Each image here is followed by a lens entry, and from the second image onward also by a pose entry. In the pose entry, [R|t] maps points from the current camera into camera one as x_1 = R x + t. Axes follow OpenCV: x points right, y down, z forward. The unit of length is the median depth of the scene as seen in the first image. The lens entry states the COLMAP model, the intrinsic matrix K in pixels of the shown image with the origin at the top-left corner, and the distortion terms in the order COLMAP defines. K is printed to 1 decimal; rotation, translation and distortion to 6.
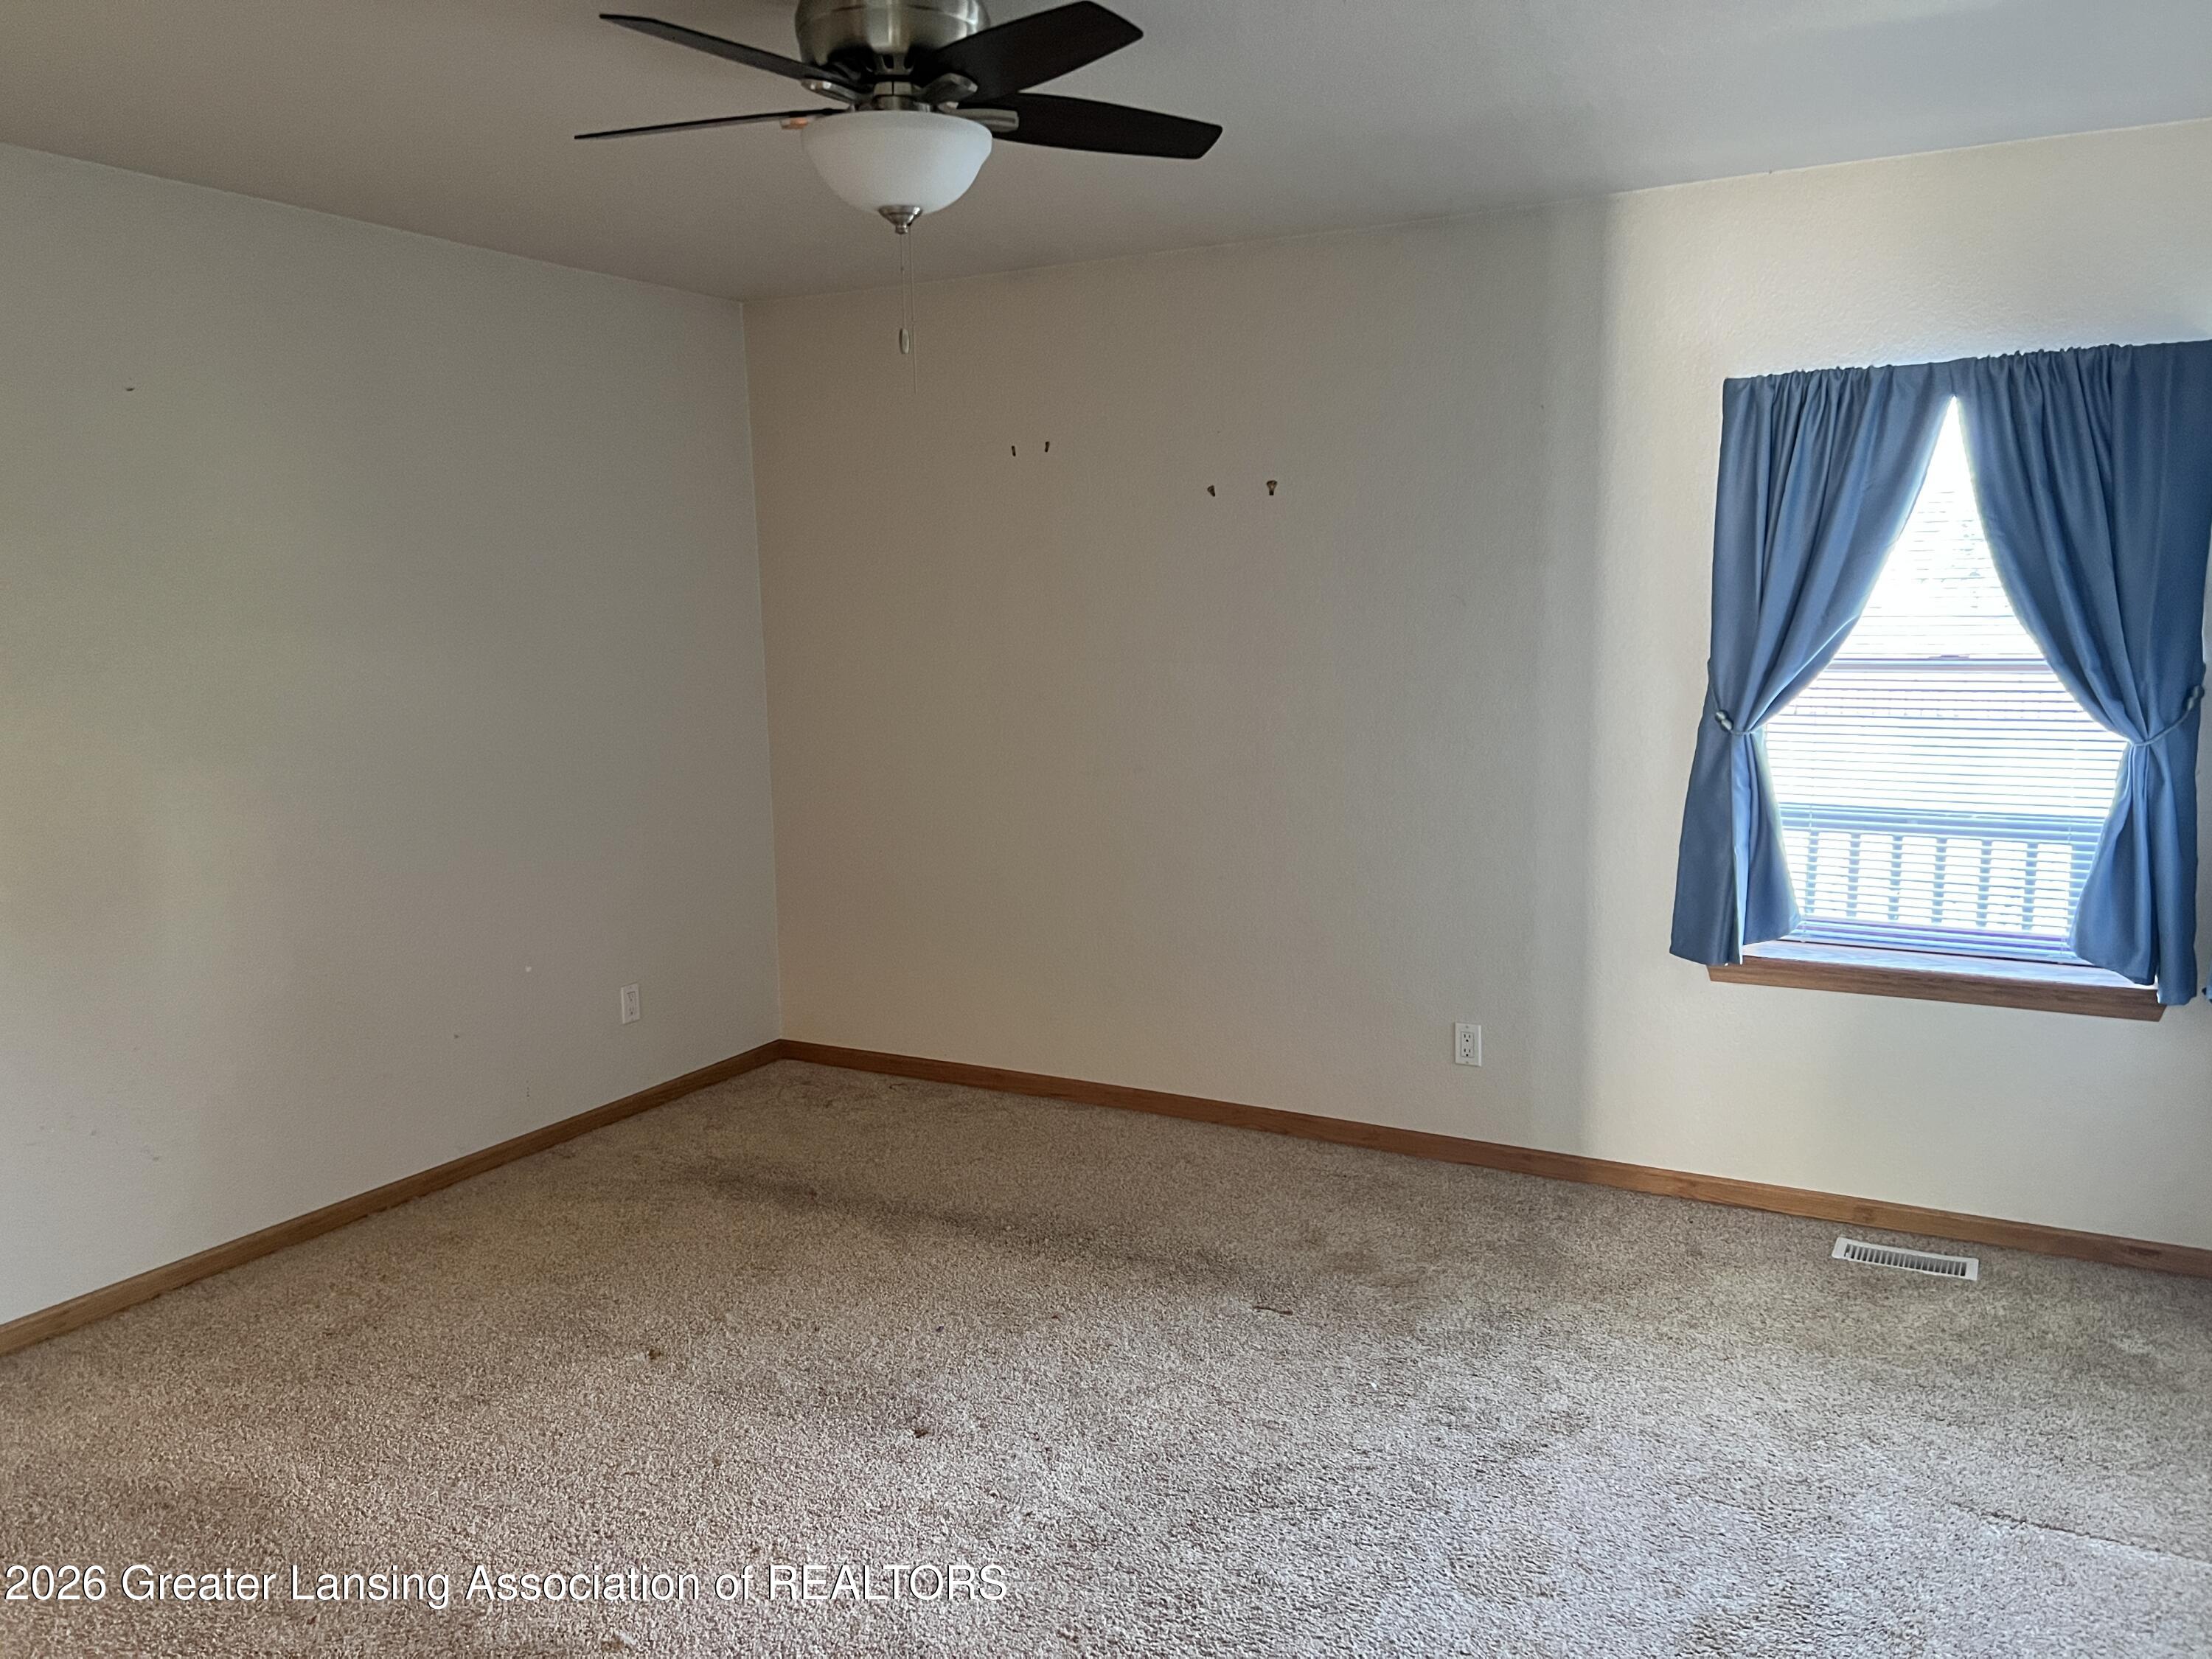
lens RADIAL K [[1666.0, 0, 1120.9], [0, 1666.0, 823.1], [0, 0, 1]] dist [0.068897, -0.086281]
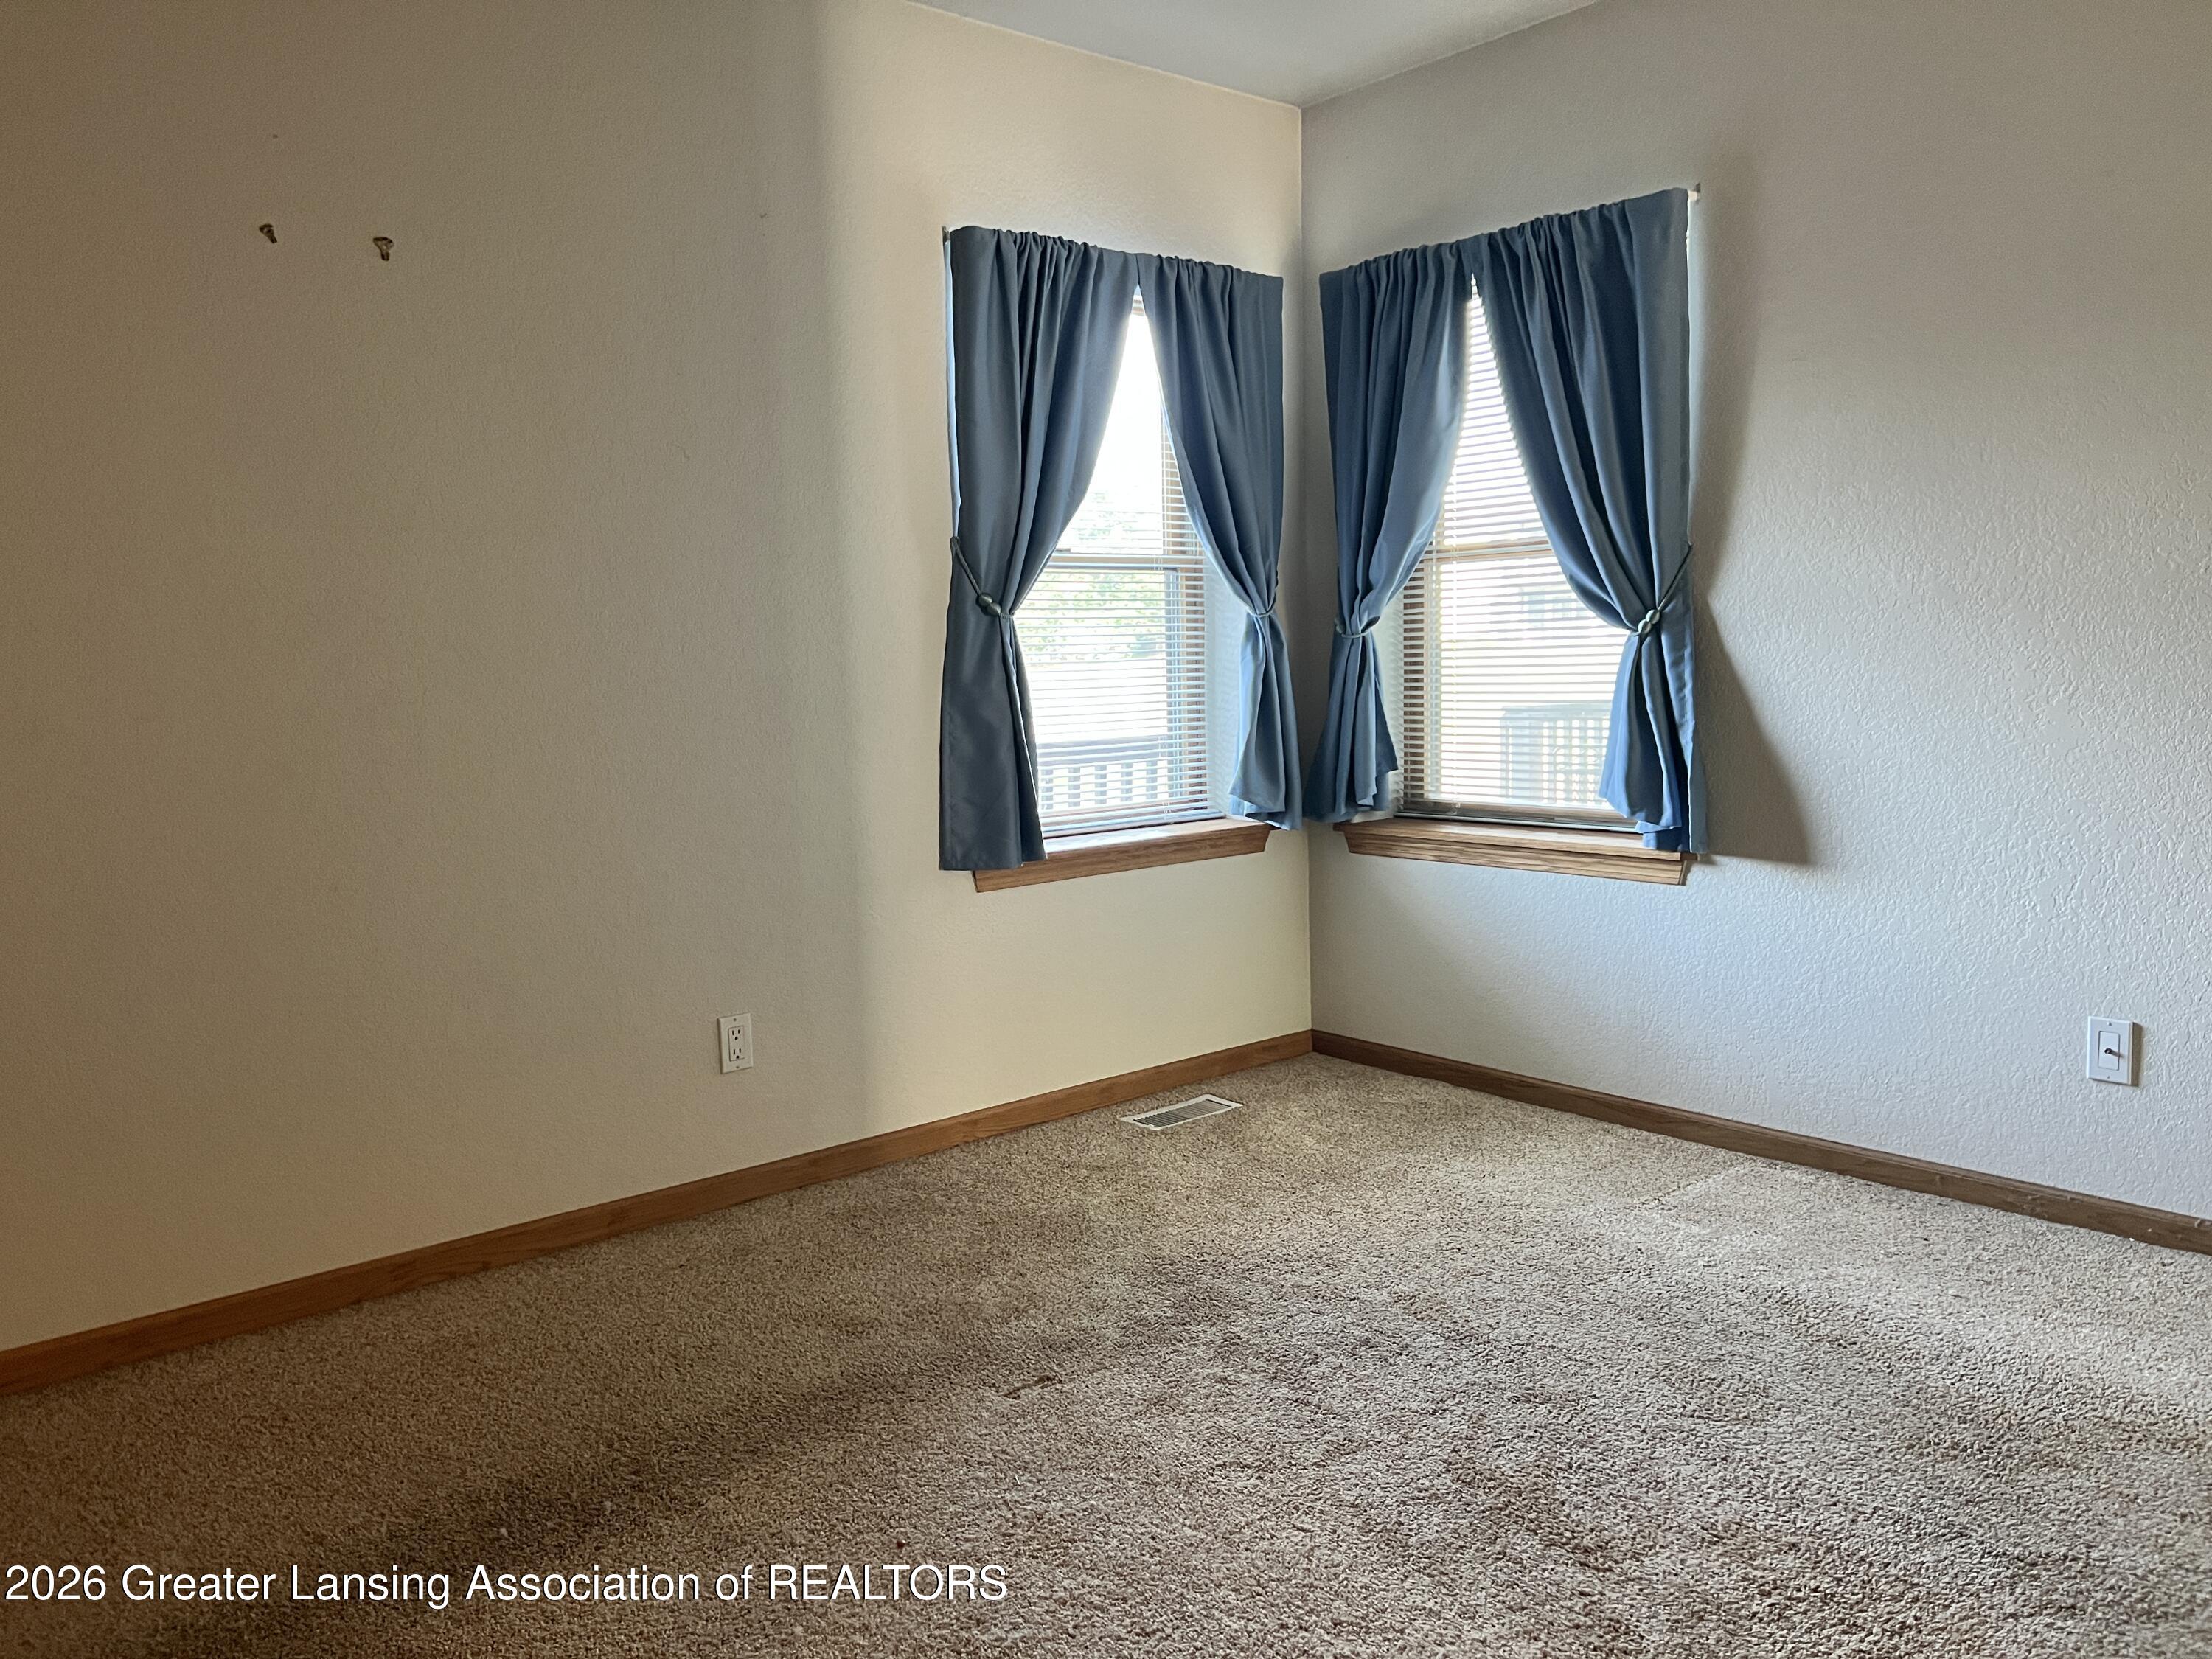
lens RADIAL K [[1666.0, 0, 1113.3], [0, 1666.0, 834.6], [0, 0, 1]] dist [0.068897, -0.086281]
pose [[0.357824, -0.101022, 0.928308, -0.483689], [0.142831, 0.988354, 0.052501, 0.025929], [-0.922801, 0.113805, 0.368086, 0.619550]]
